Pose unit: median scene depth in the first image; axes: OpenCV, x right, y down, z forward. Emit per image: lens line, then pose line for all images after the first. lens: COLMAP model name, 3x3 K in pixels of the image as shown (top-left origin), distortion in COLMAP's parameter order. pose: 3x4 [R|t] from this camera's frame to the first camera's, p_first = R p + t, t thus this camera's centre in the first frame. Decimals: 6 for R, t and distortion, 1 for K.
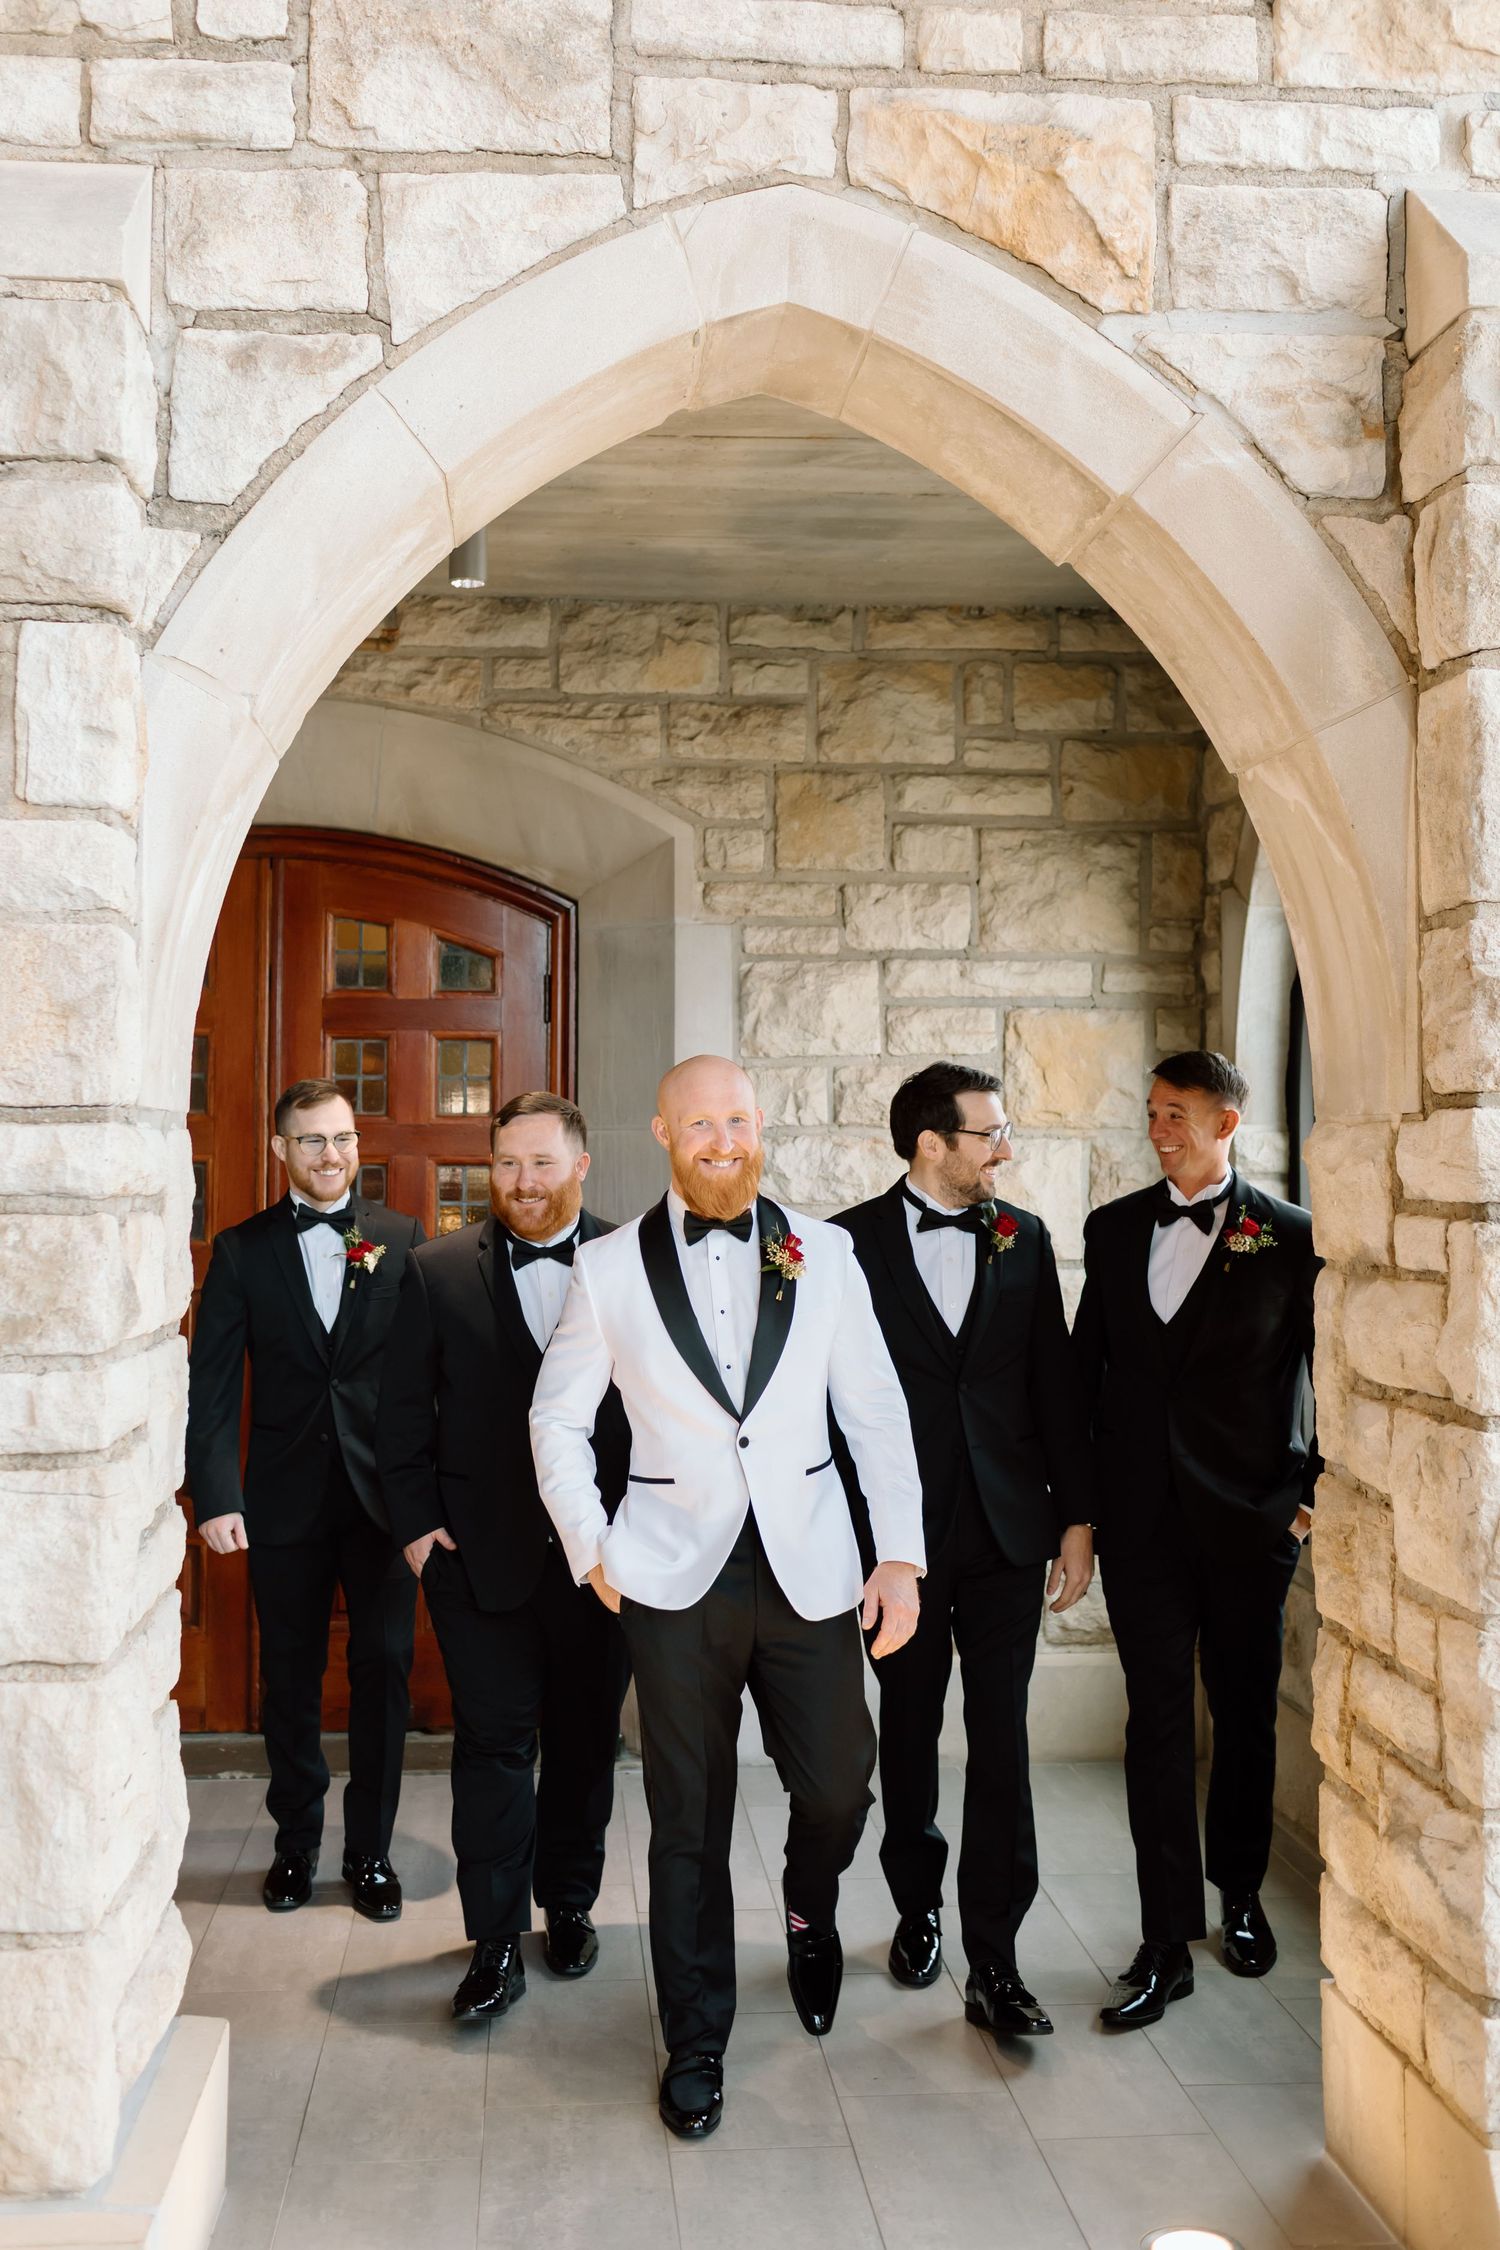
lens RADIAL K [[2233.3, 0, 742.8], [0, 2233.3, 1039.2], [0, 0, 1]] dist [0.008119, 0.000000]
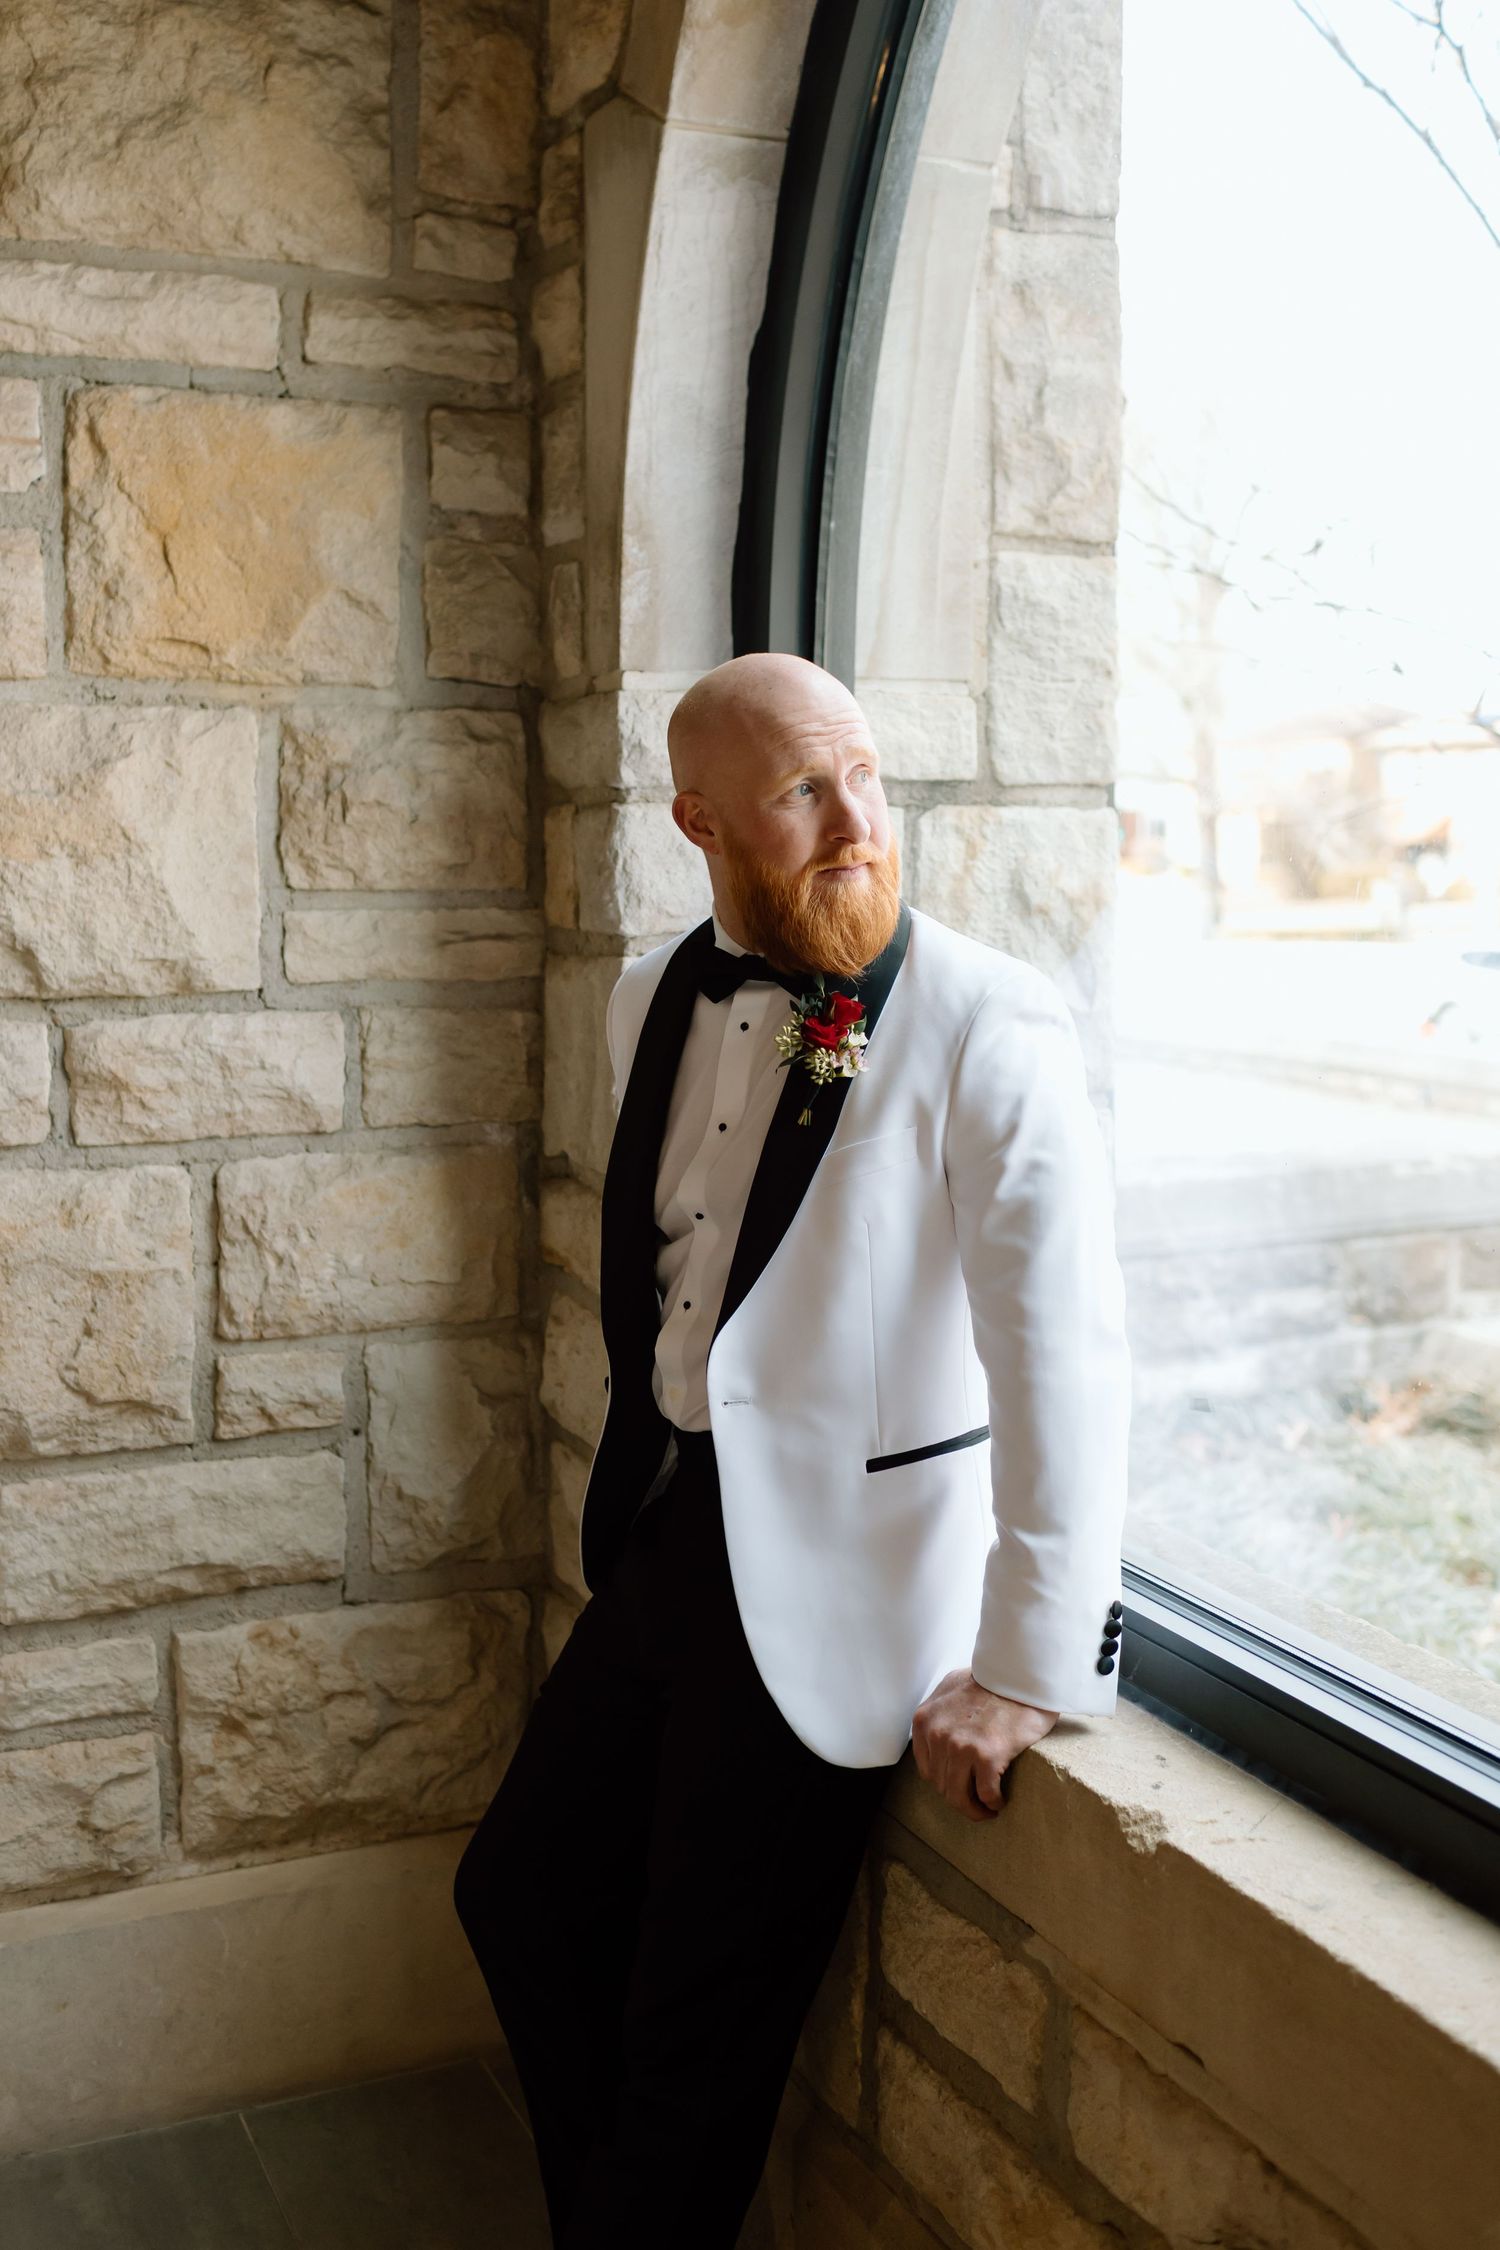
lens RADIAL K [[2388.4, 0, 753.8], [0, 2388.4, 1008.7], [0, 0, 1]] dist [0.010563, 0.000000]
pose [[0.941530, -0.025292, 0.335978, 0.086608], [-0.017324, 0.992225, 0.123244, 0.043873], [-0.336483, -0.121858, 0.933772, 0.538962]]
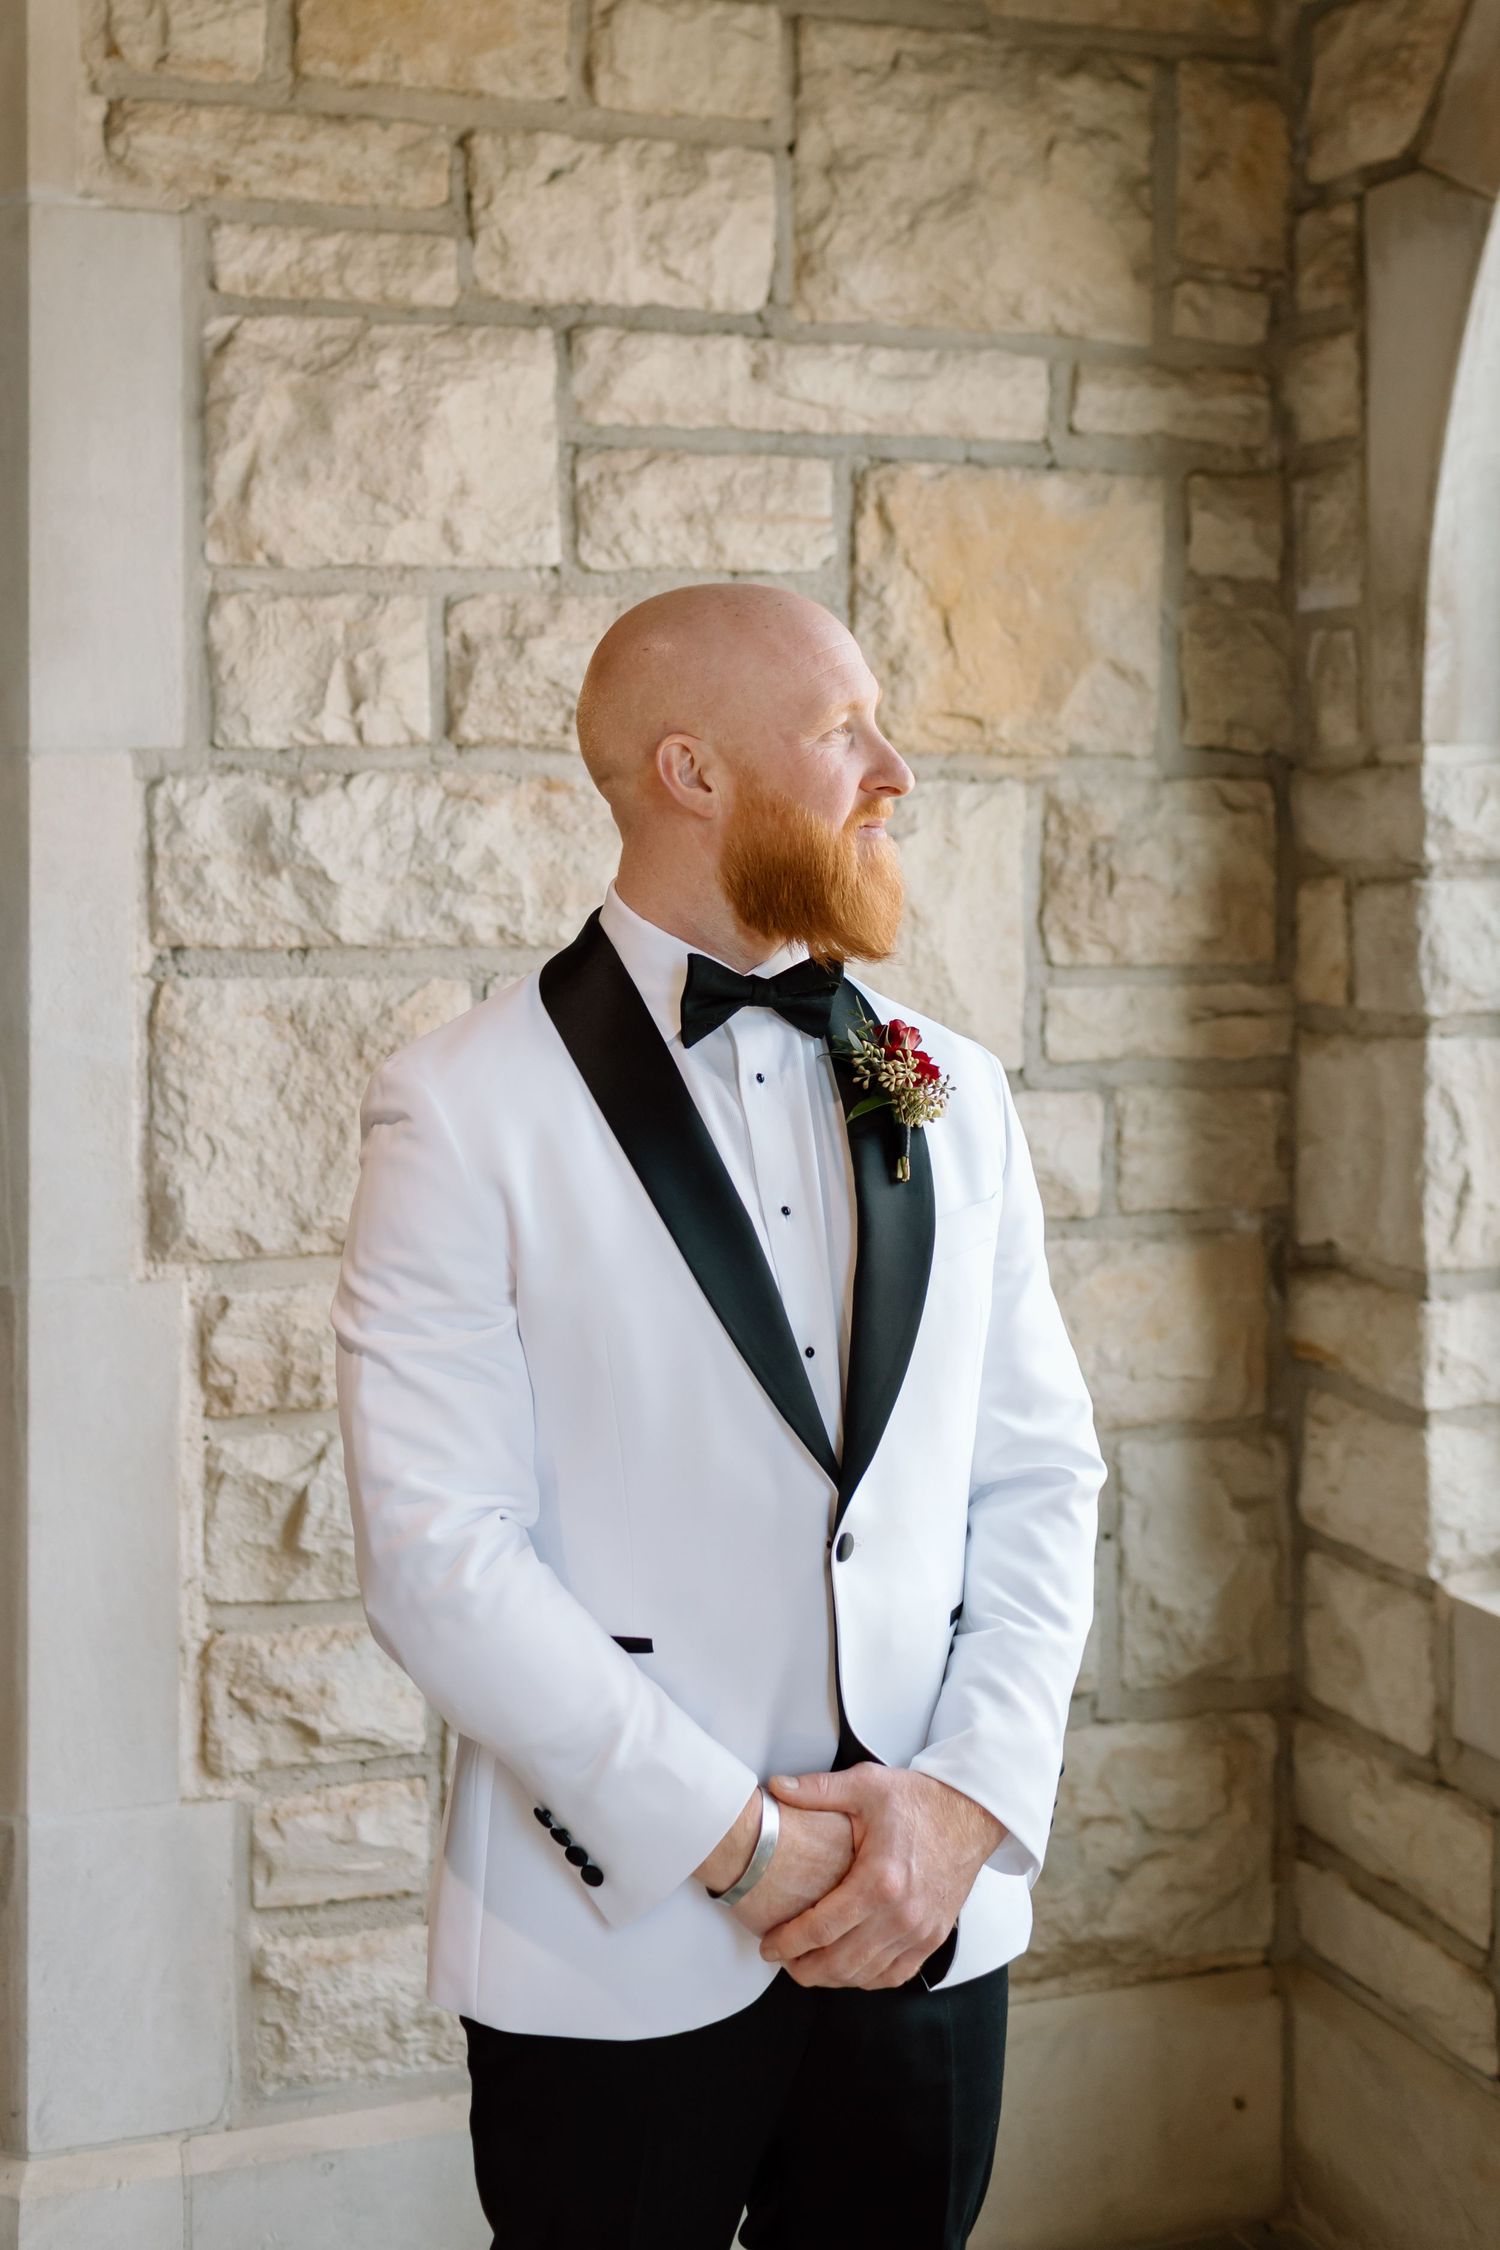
lens RADIAL K [[2778.5, 0, 664.4], [0, 2778.5, 803.9], [0, 0, 1]] dist [0.007942, 0.000000]
pose [[0.967223, -0.000127, 0.253929, -0.045561], [-0.010232, 0.999168, 0.039475, 0.029202], [-0.253723, -0.040780, 0.966417, 0.518653]]
